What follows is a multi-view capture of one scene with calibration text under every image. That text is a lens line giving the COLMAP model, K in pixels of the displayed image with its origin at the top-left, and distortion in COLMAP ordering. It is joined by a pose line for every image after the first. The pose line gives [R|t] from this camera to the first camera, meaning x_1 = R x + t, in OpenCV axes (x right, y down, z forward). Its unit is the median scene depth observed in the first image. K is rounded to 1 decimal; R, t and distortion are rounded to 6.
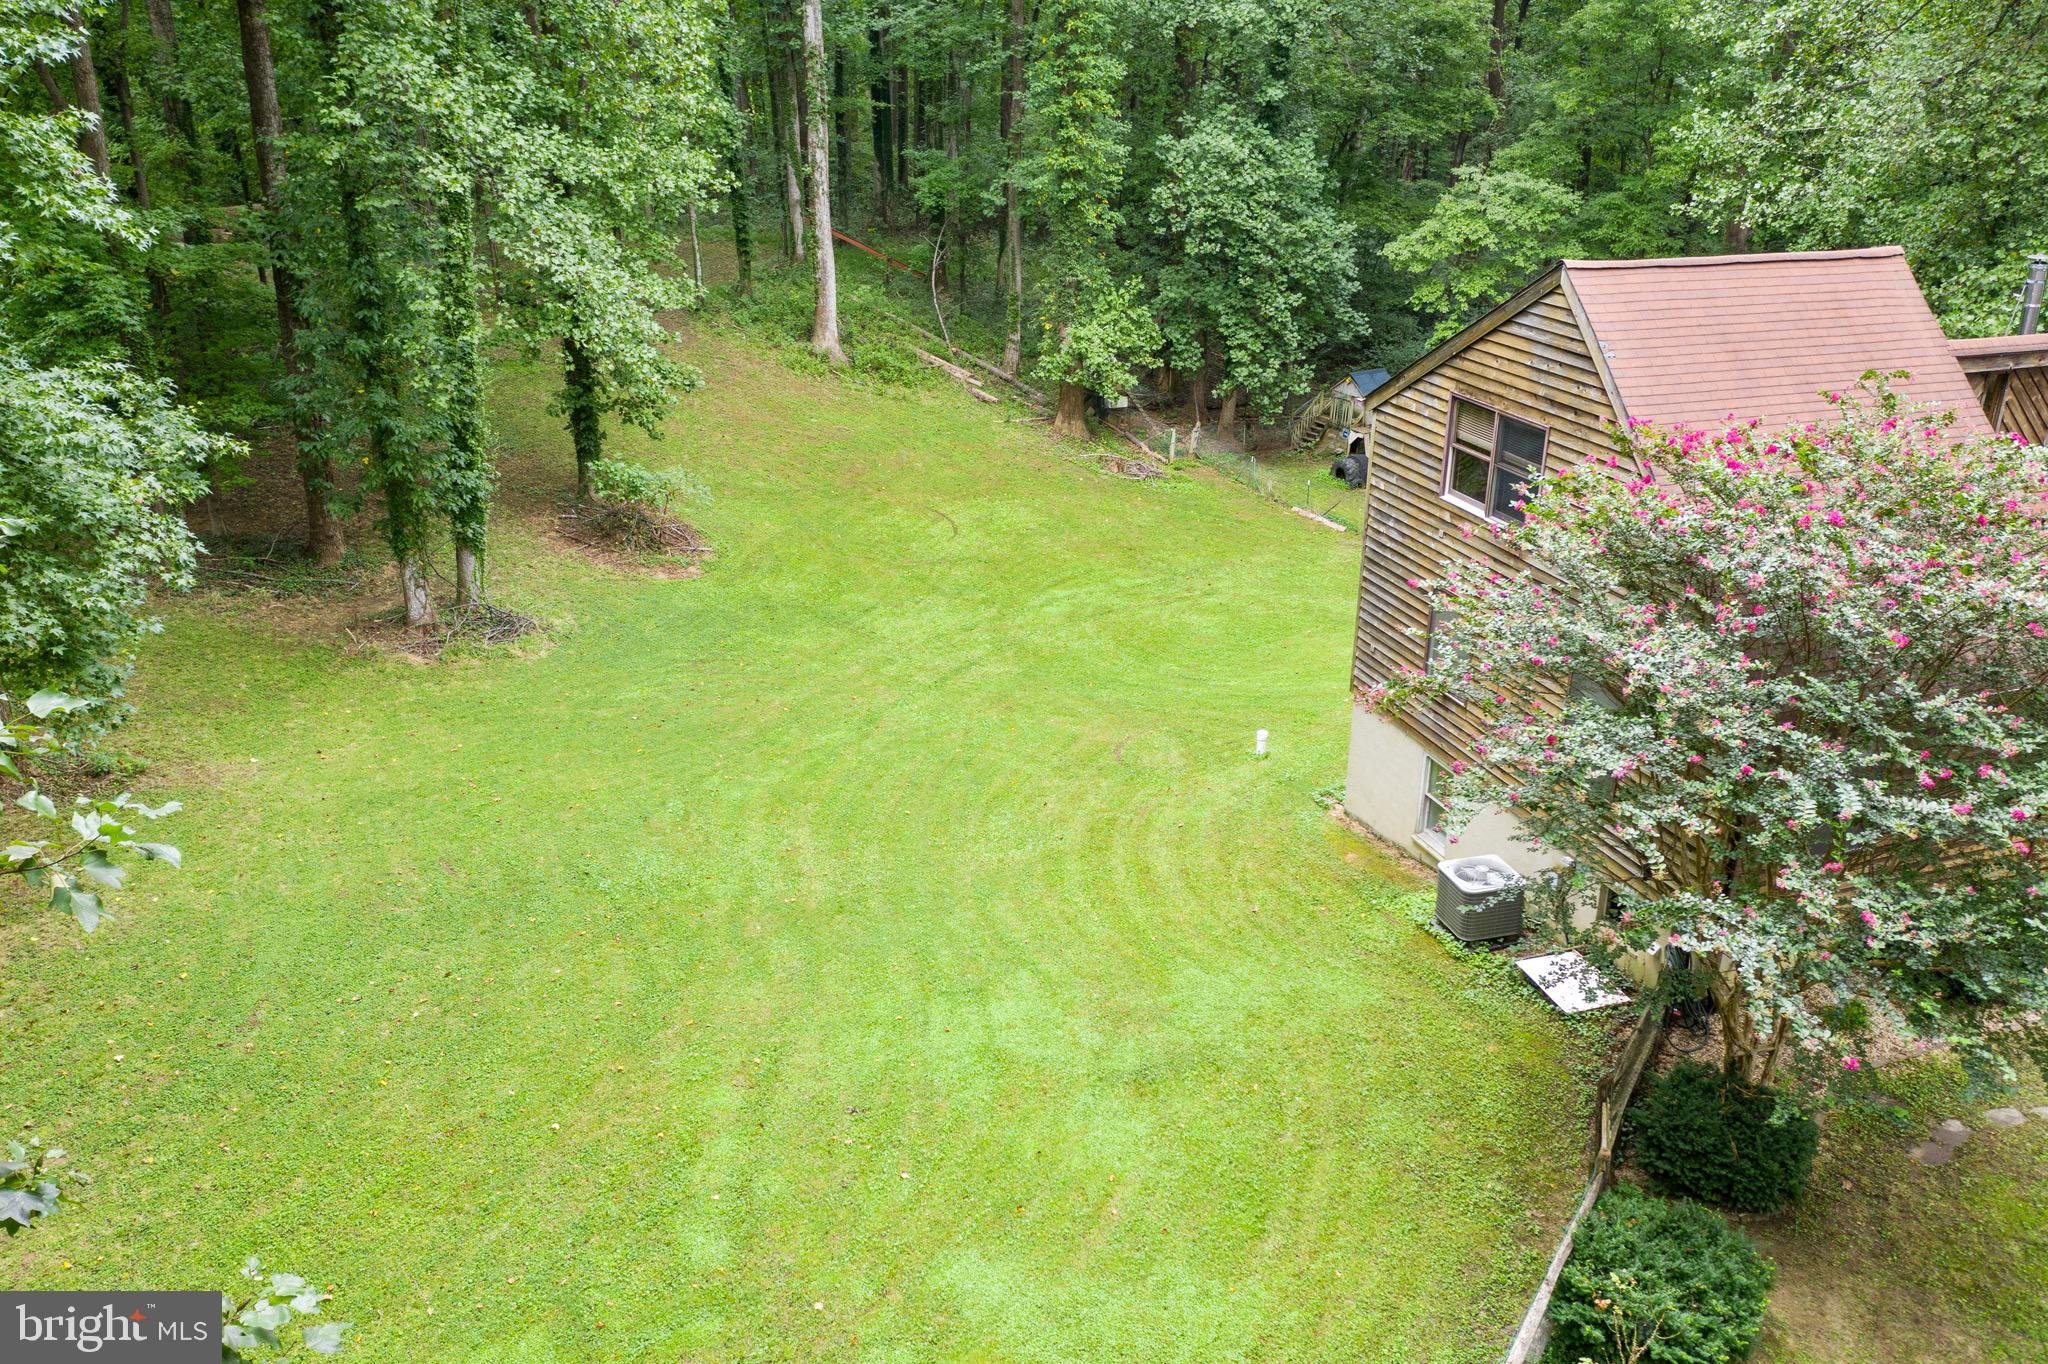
lens RADIAL K [[1604.4, 0, 1025.3], [0, 1604.4, 689.3], [0, 0, 1]] dist [-0.013761, -0.010977]
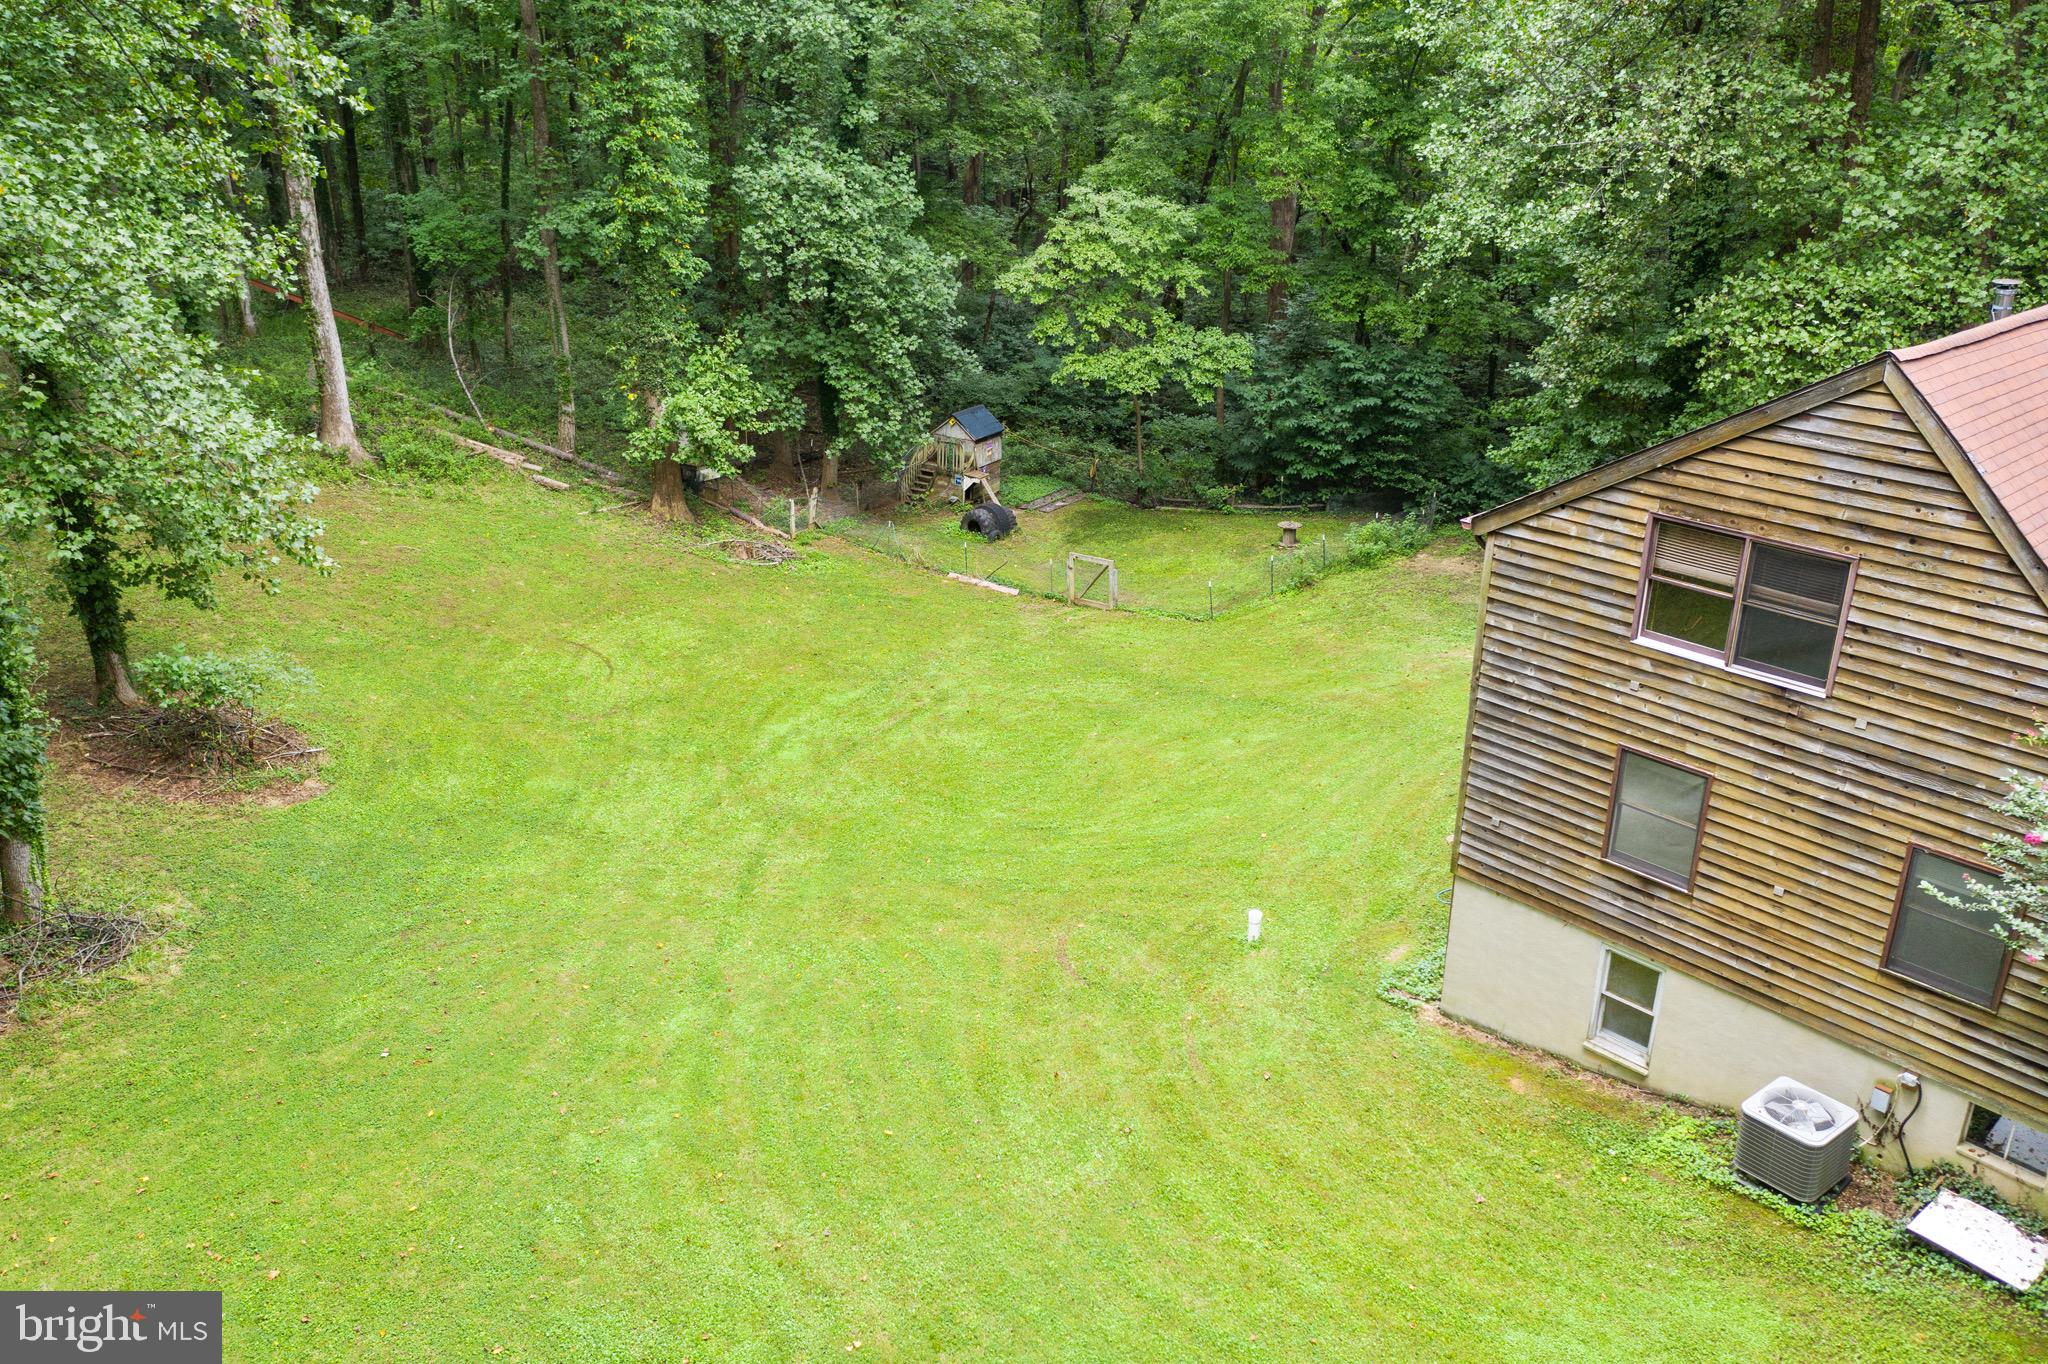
lens RADIAL K [[1604.4, 0, 1025.3], [0, 1604.4, 689.3], [0, 0, 1]] dist [-0.013761, -0.010977]
pose [[0.922153, -0.154146, 0.354787, -0.309612], [0.155183, 0.987551, 0.025720, -0.166891], [-0.354335, 0.031339, 0.934593, 0.373651]]
